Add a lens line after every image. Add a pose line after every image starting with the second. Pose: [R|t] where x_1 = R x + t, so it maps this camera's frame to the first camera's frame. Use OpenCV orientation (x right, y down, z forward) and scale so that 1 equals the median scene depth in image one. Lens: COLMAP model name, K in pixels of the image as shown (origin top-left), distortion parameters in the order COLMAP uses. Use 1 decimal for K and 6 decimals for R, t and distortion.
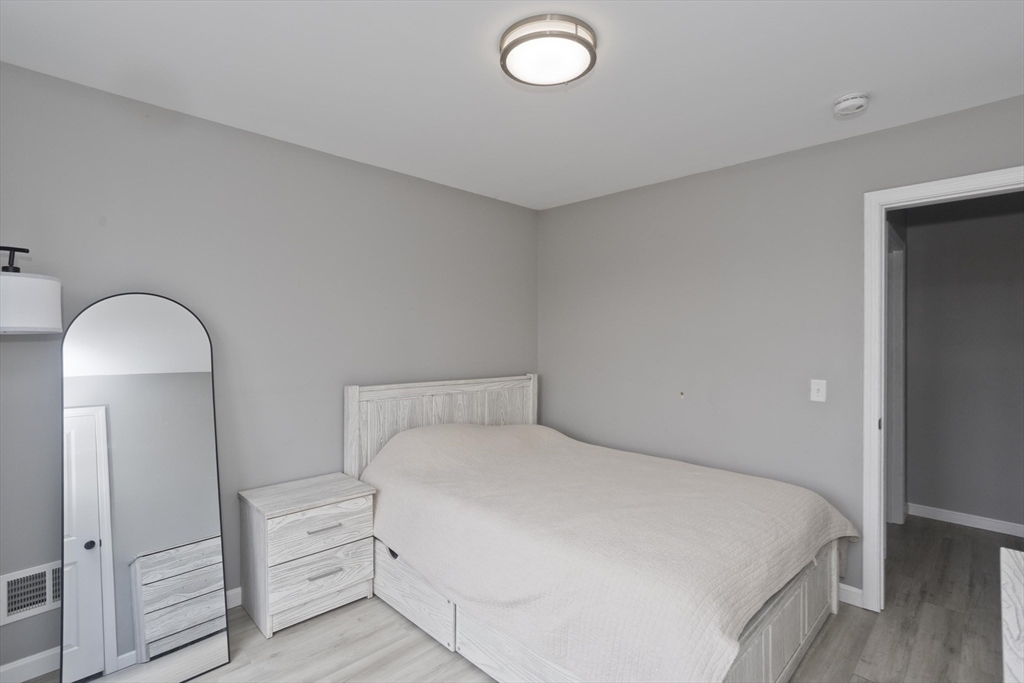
lens RADIAL K [[509.5, 0, 517.6], [0, 509.5, 335.0], [0, 0, 1]] dist [-0.000277, 0.001039]
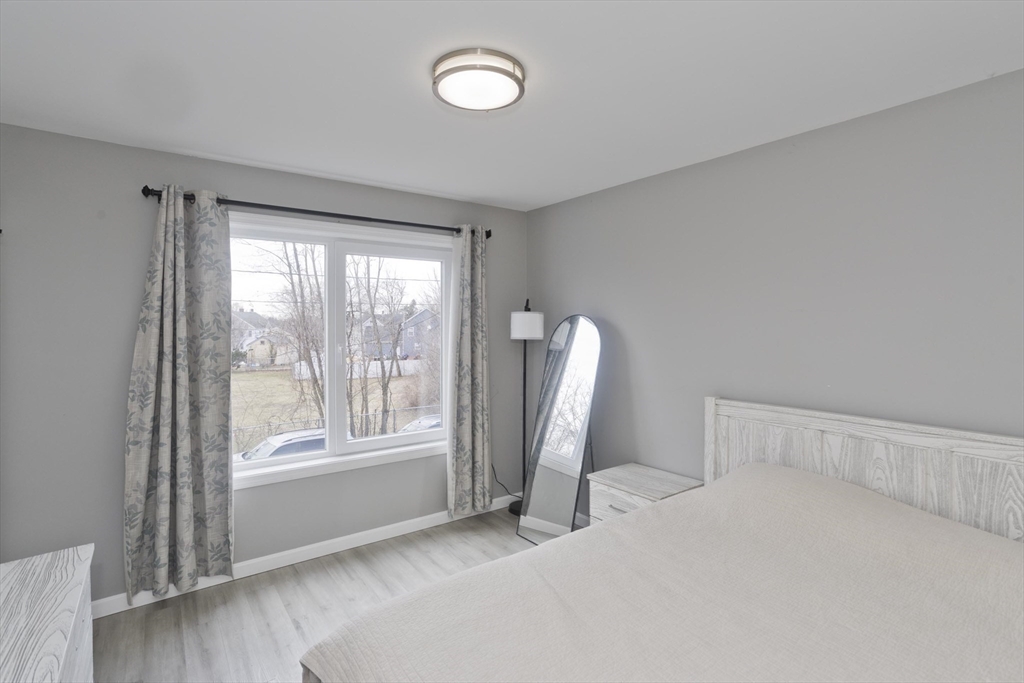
lens RADIAL K [[509.5, 0, 517.6], [0, 509.5, 335.0], [0, 0, 1]] dist [-0.000277, 0.001039]
pose [[-0.170793, 0.017006, -0.985160, 0.622050], [0.015626, 0.999772, 0.014549, -0.031627], [0.985183, -0.012910, -0.171020, 0.749767]]
